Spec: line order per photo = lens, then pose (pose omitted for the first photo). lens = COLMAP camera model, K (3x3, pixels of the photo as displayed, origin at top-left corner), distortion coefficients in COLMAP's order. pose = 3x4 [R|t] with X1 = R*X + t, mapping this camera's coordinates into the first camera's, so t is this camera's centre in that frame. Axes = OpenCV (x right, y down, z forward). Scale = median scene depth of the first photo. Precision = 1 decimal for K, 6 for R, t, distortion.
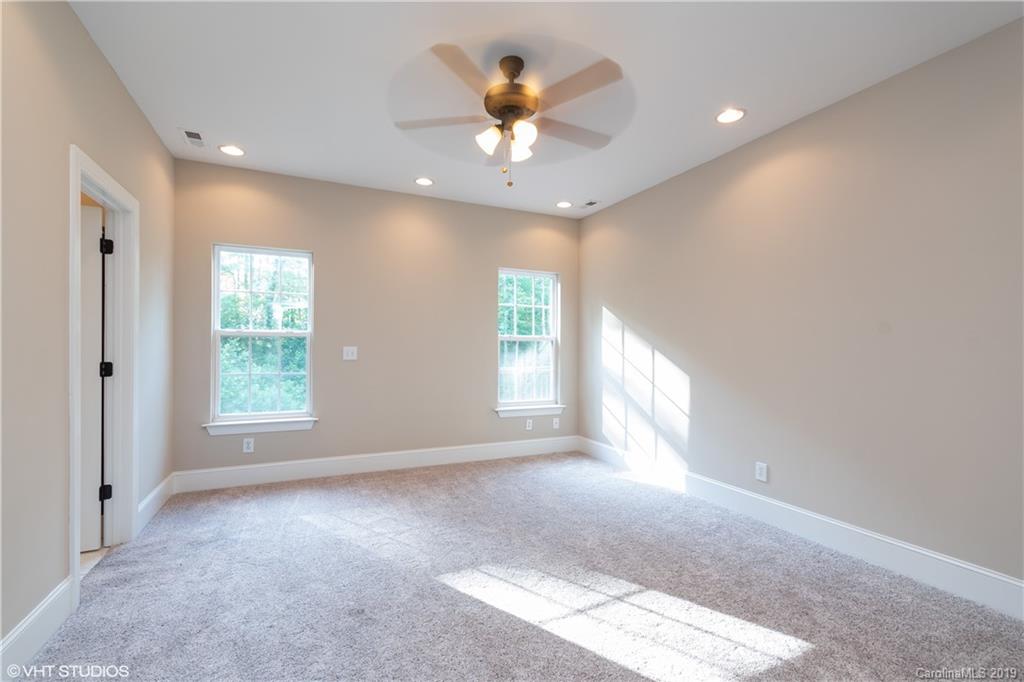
lens RADIAL K [[448.1, 0, 508.7], [0, 448.1, 347.0], [0, 0, 1]] dist [0.003677, 0.004306]
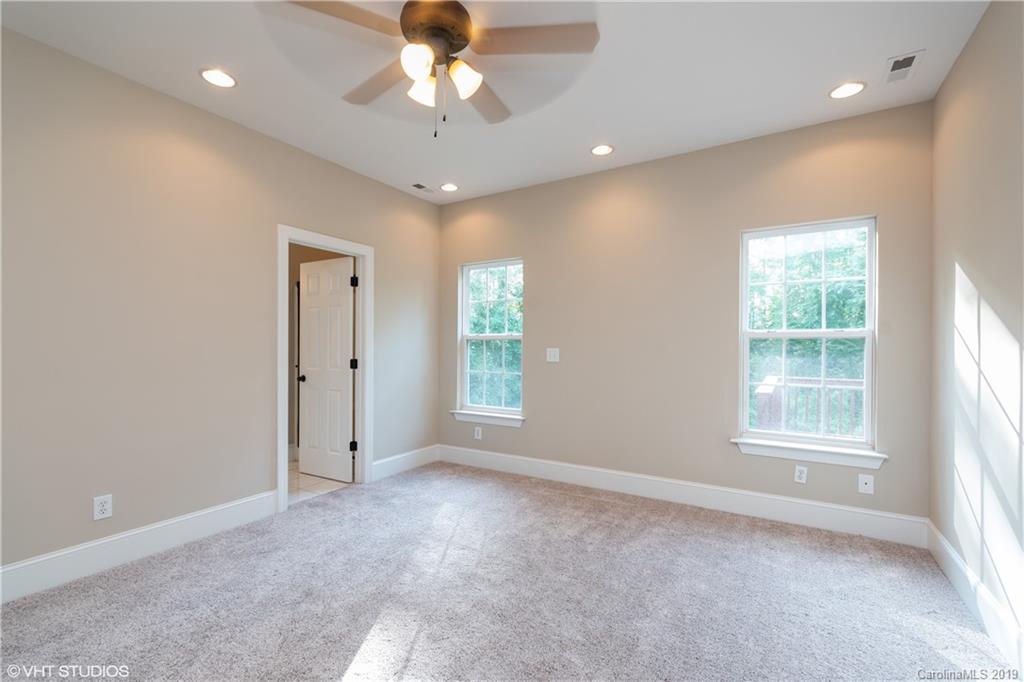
lens RADIAL K [[448.1, 0, 509.4], [0, 448.1, 347.5], [0, 0, 1]] dist [0.003677, 0.004306]
pose [[0.552086, -0.005389, -0.833770, 0.417003], [0.001316, 0.999984, -0.005592, 0.002568], [0.833786, 0.001989, 0.552084, 0.401815]]
